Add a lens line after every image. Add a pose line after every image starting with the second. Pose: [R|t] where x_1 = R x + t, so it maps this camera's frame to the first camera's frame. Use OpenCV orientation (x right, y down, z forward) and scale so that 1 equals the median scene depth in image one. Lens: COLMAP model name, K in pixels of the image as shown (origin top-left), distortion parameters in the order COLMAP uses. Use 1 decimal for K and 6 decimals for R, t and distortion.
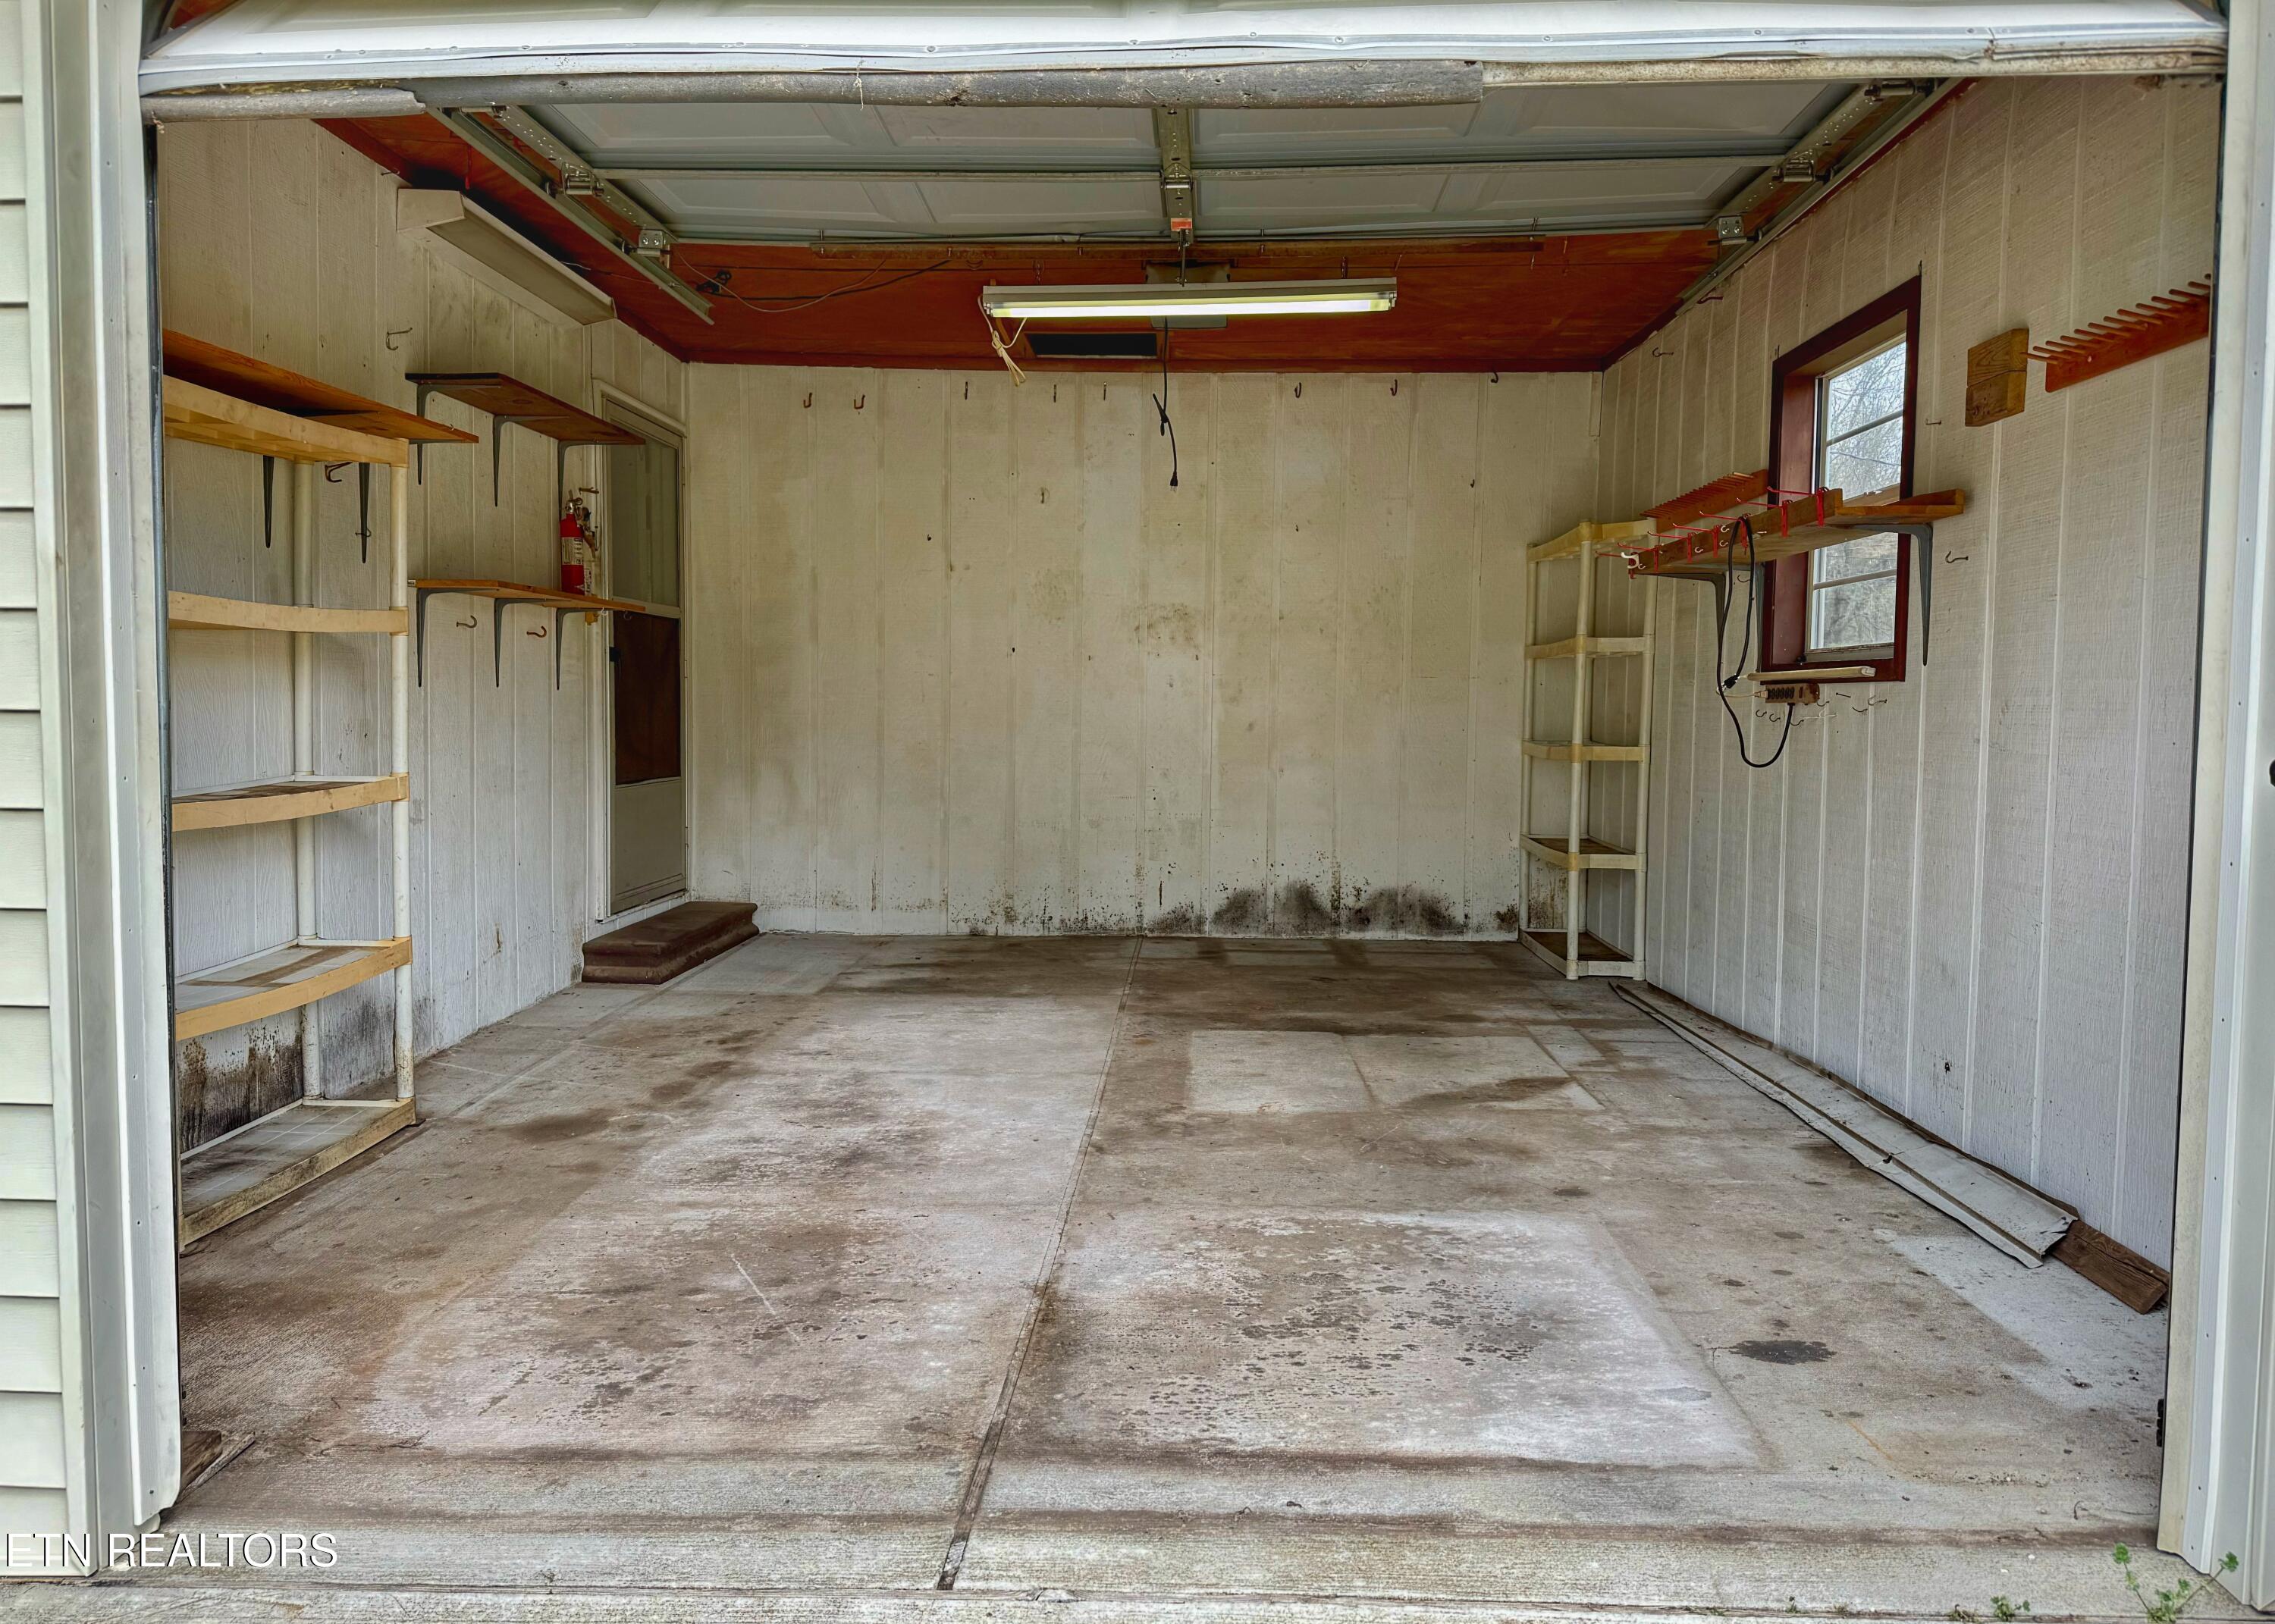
lens RADIAL K [[1597.2, 0, 1134.7], [0, 1597.2, 784.5], [0, 0, 1]] dist [0.156841, -0.253742]
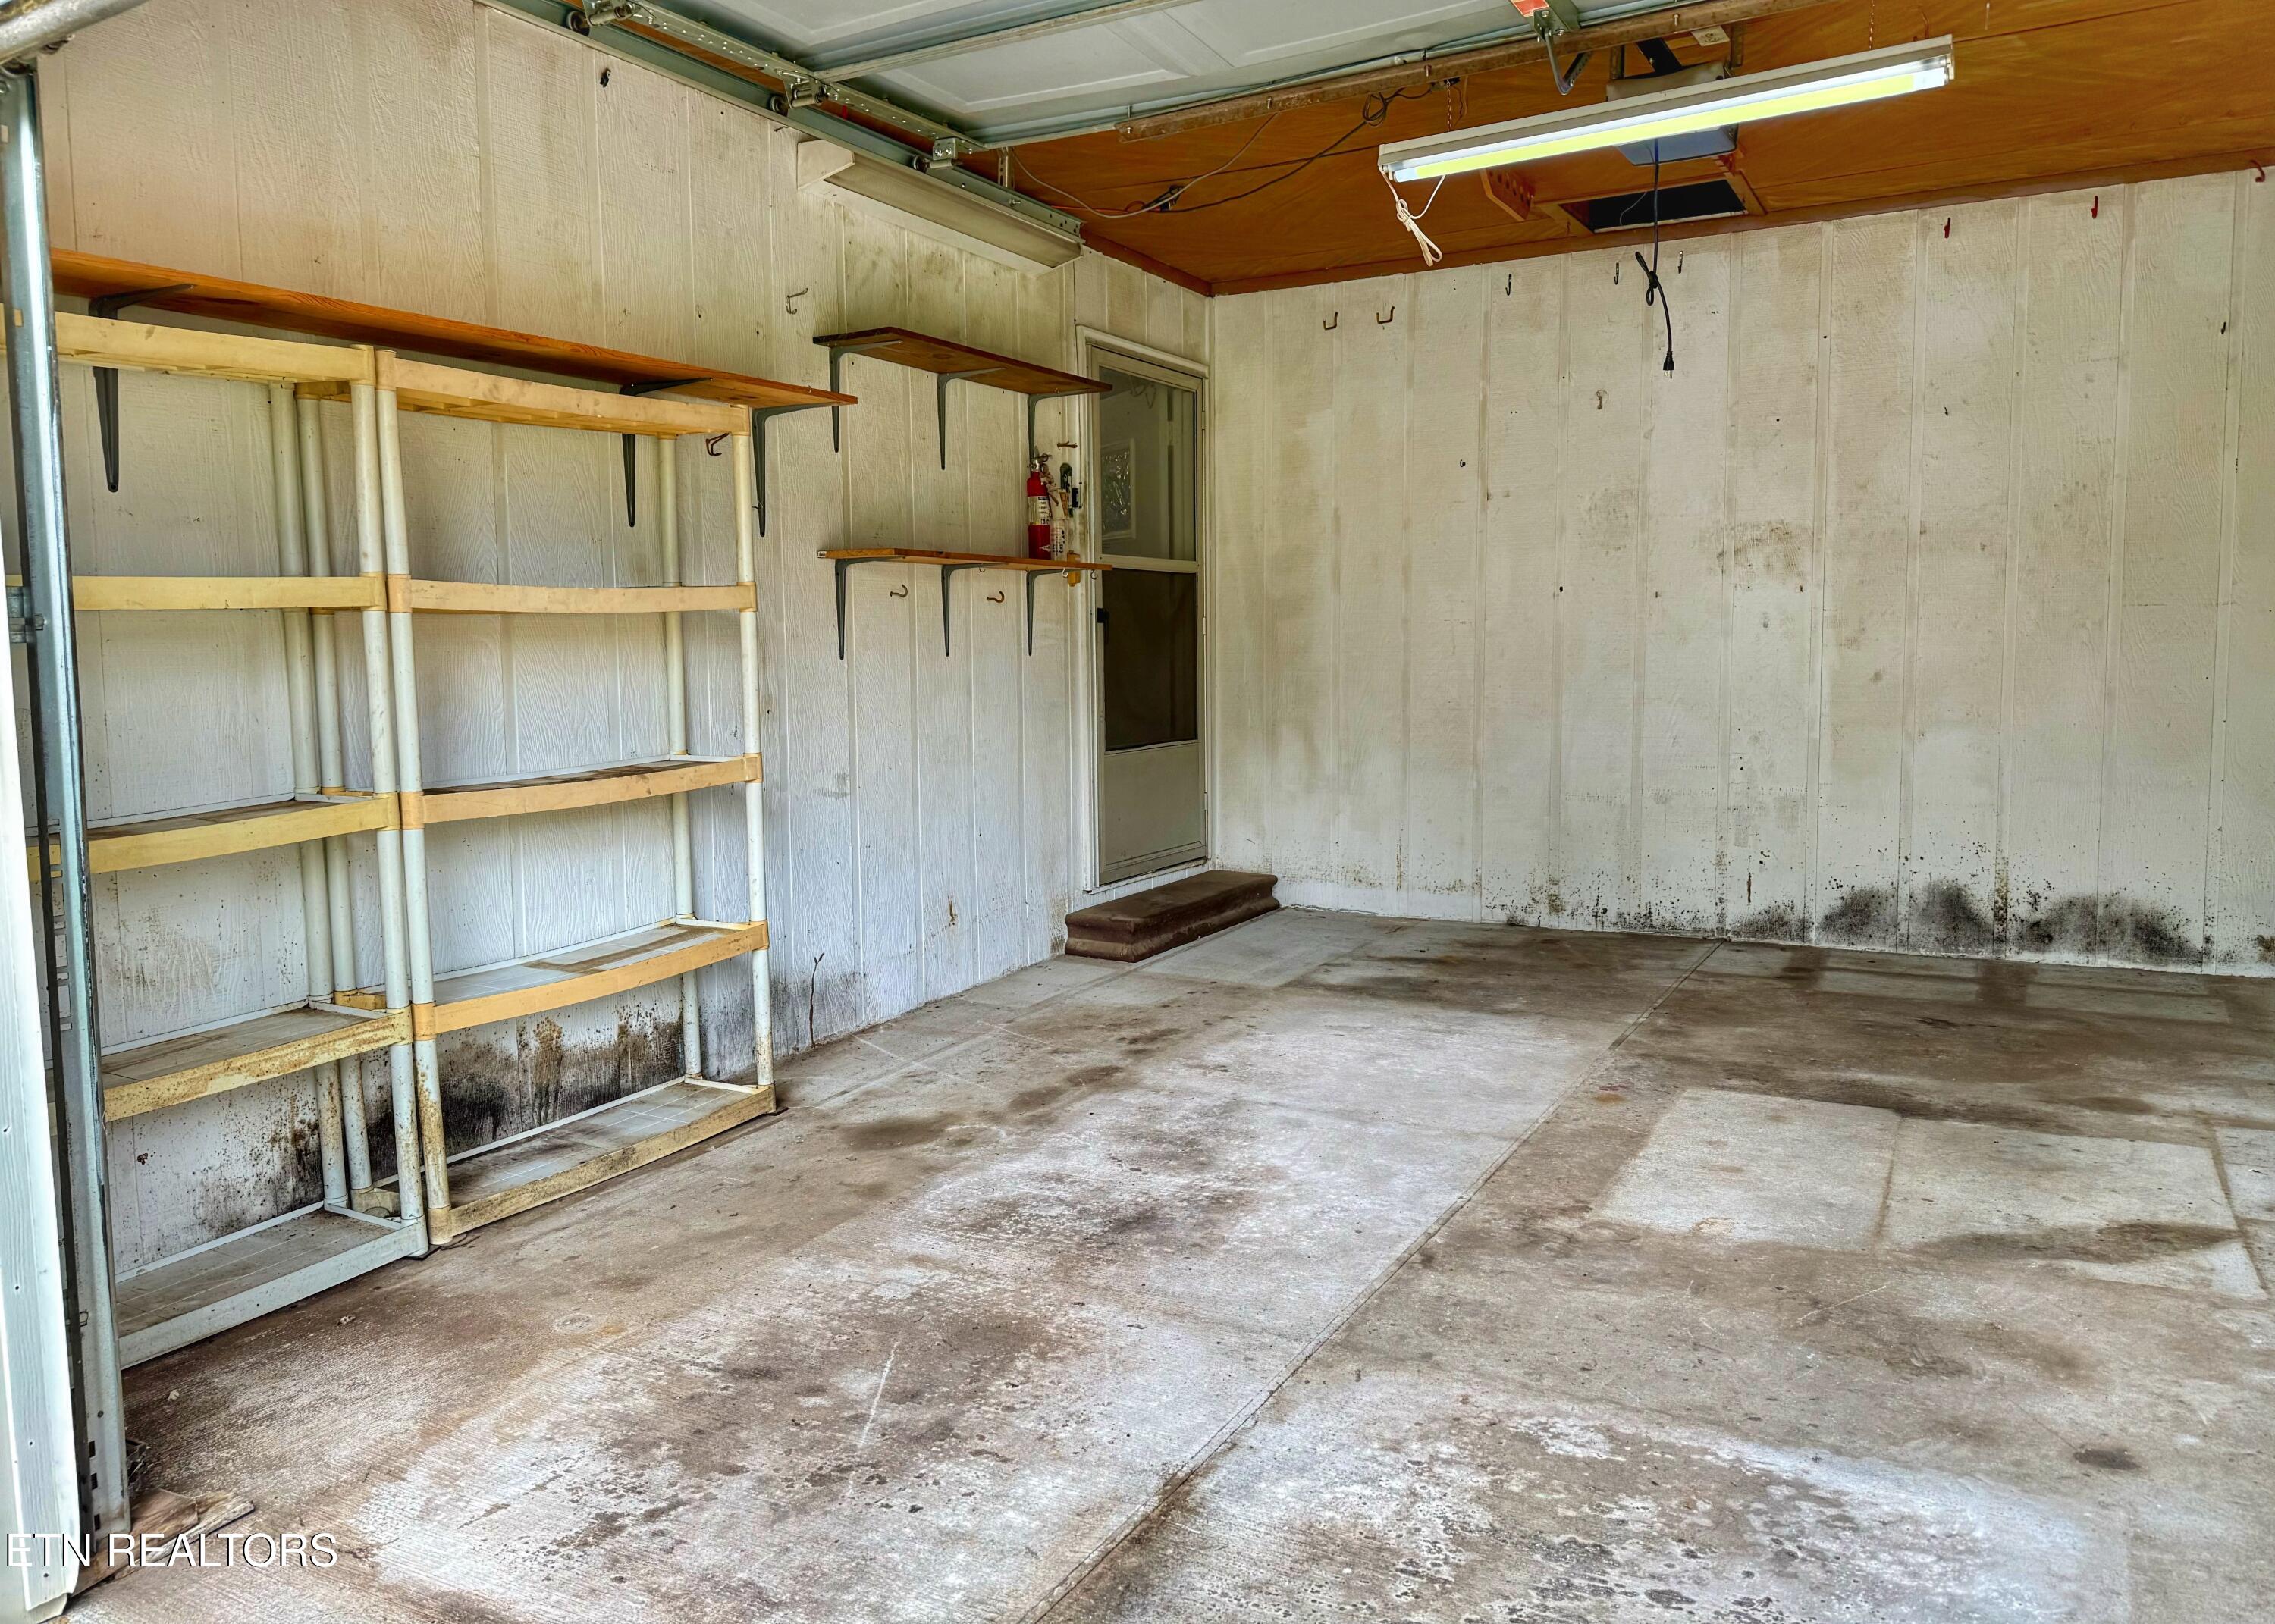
lens RADIAL K [[1597.5, 0, 1136.7], [0, 1597.5, 776.0], [0, 0, 1]] dist [0.124125, -0.178434]
pose [[0.891642, 0.016113, -0.452454, 0.149208], [-0.000334, 0.999390, 0.034932, -0.021477], [0.452741, -0.030996, 0.891103, 0.196702]]
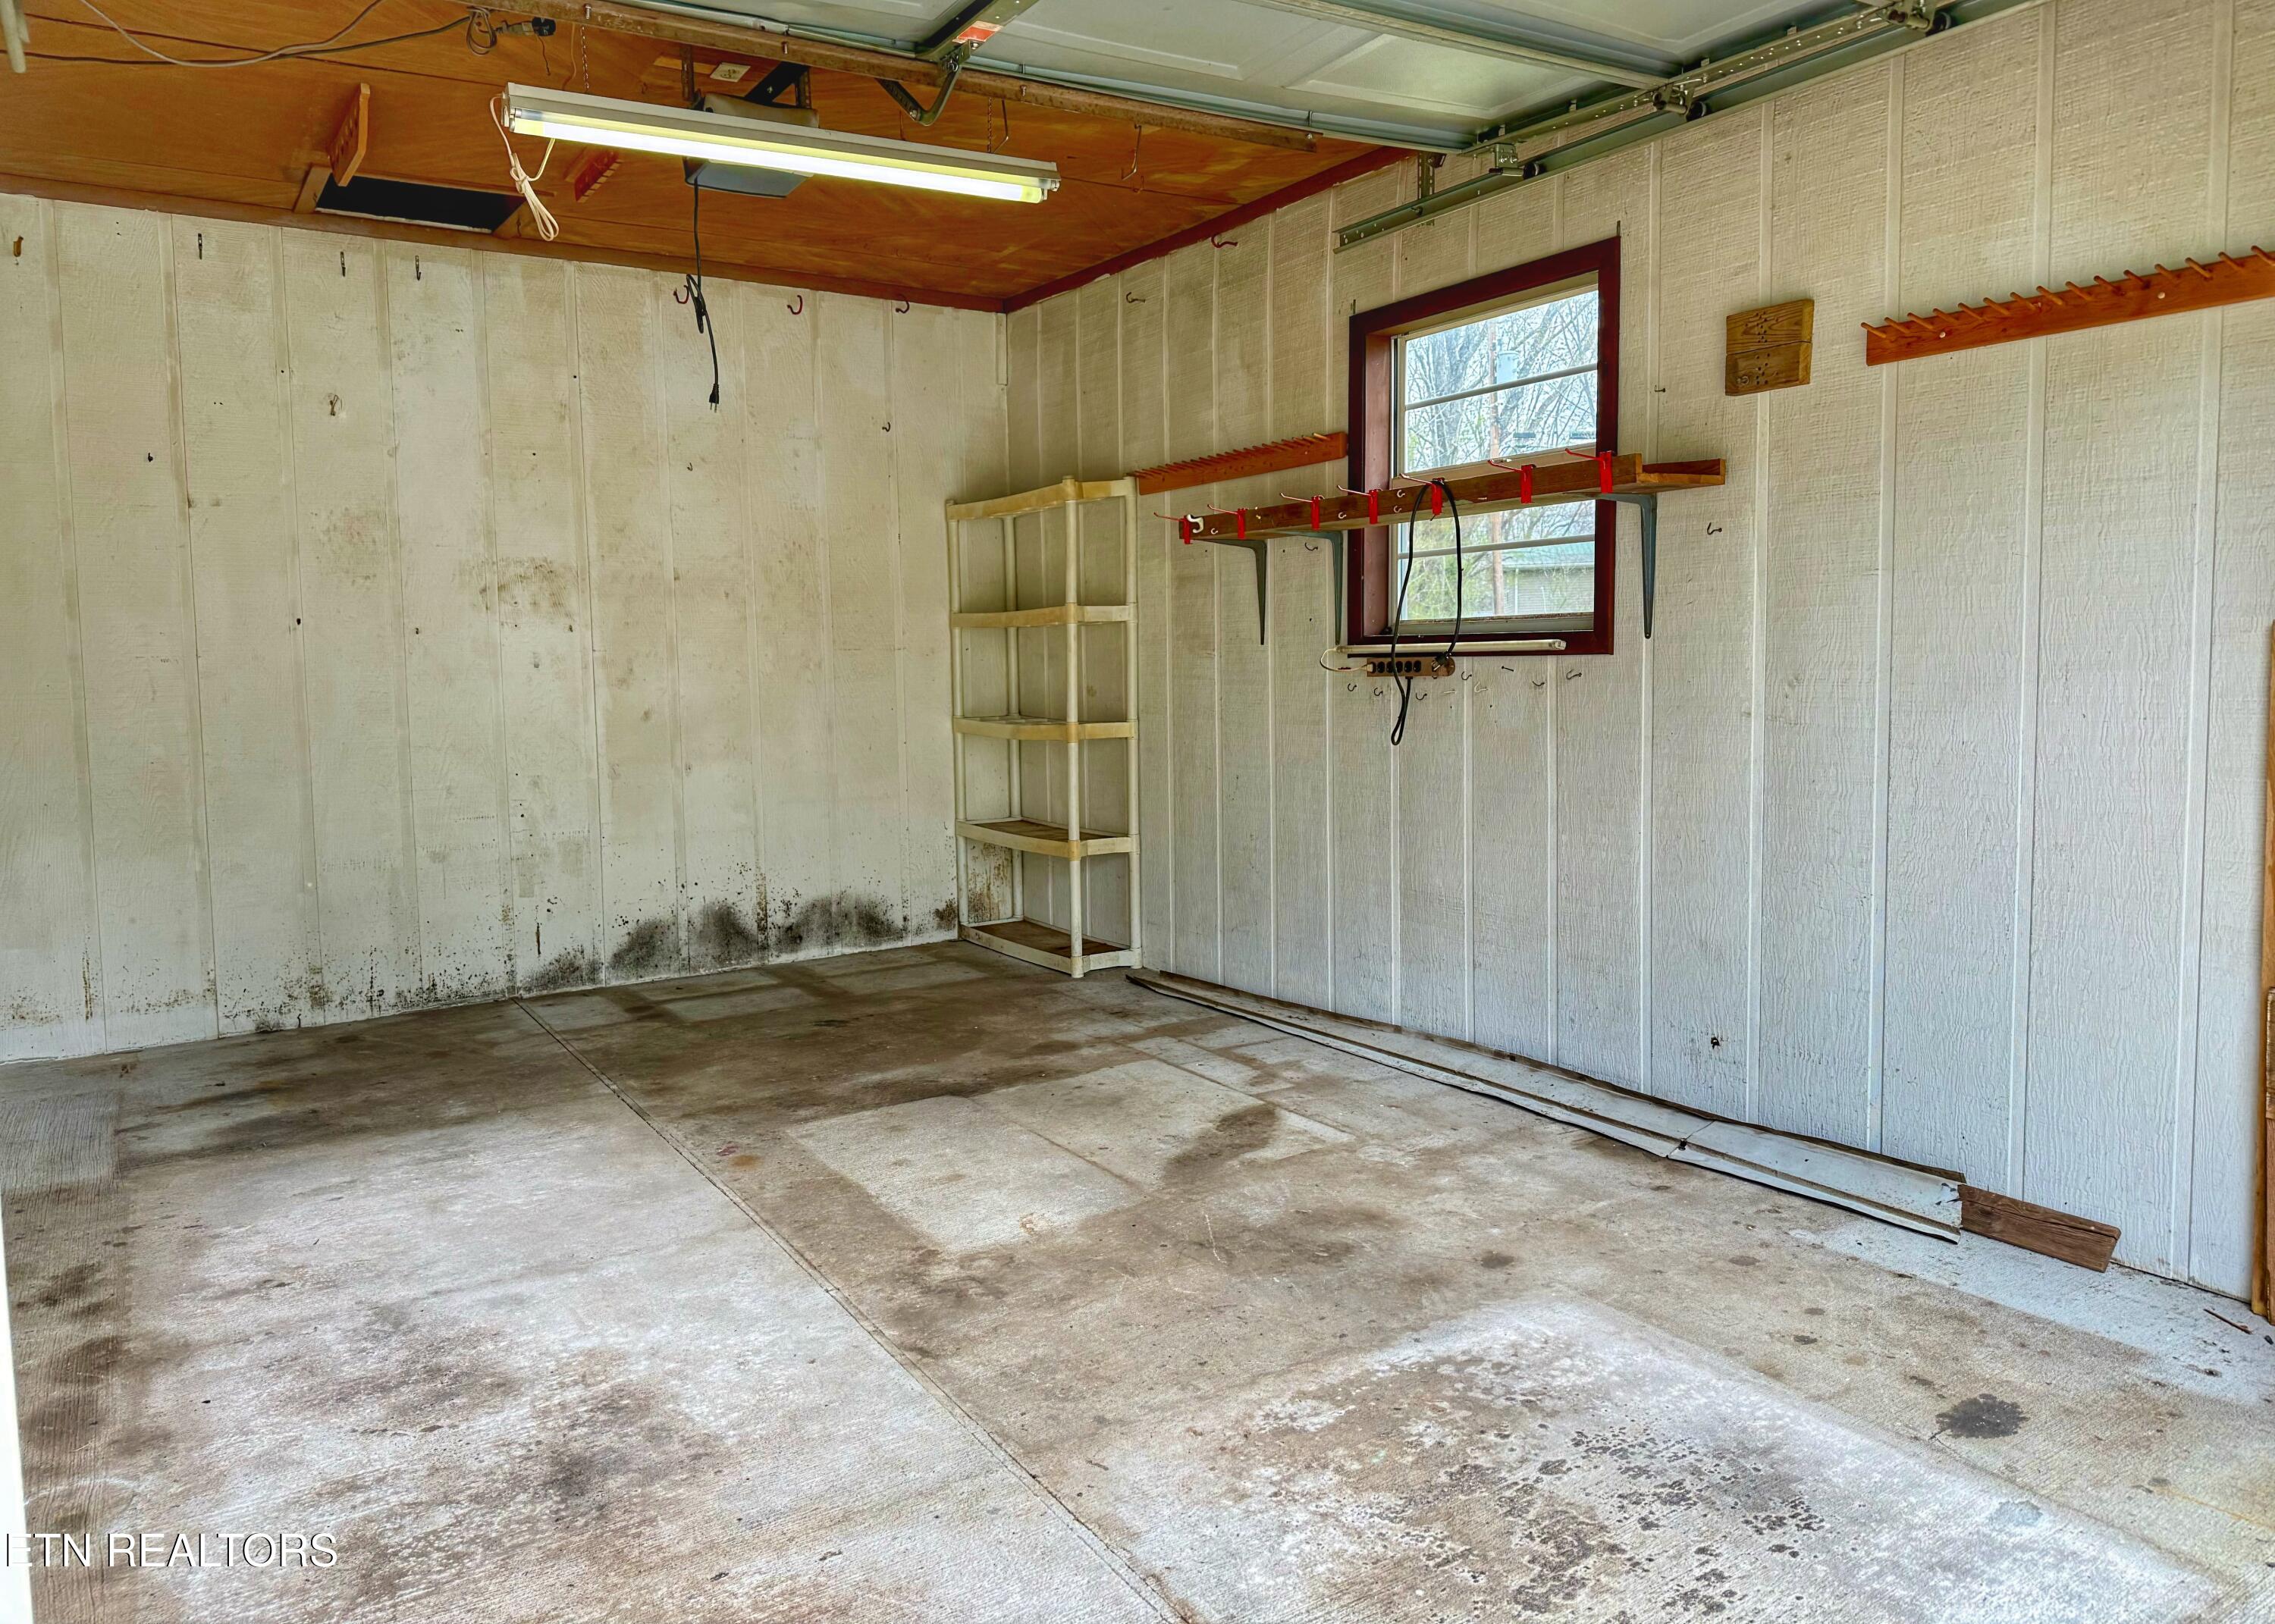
lens RADIAL K [[1597.5, 0, 1136.7], [0, 1597.5, 776.0], [0, 0, 1]] dist [0.124125, -0.178434]
pose [[0.824249, -0.068905, 0.562019, -0.243772], [0.055040, 0.997618, 0.041591, -0.035552], [-0.563546, -0.003348, 0.826078, 0.274168]]
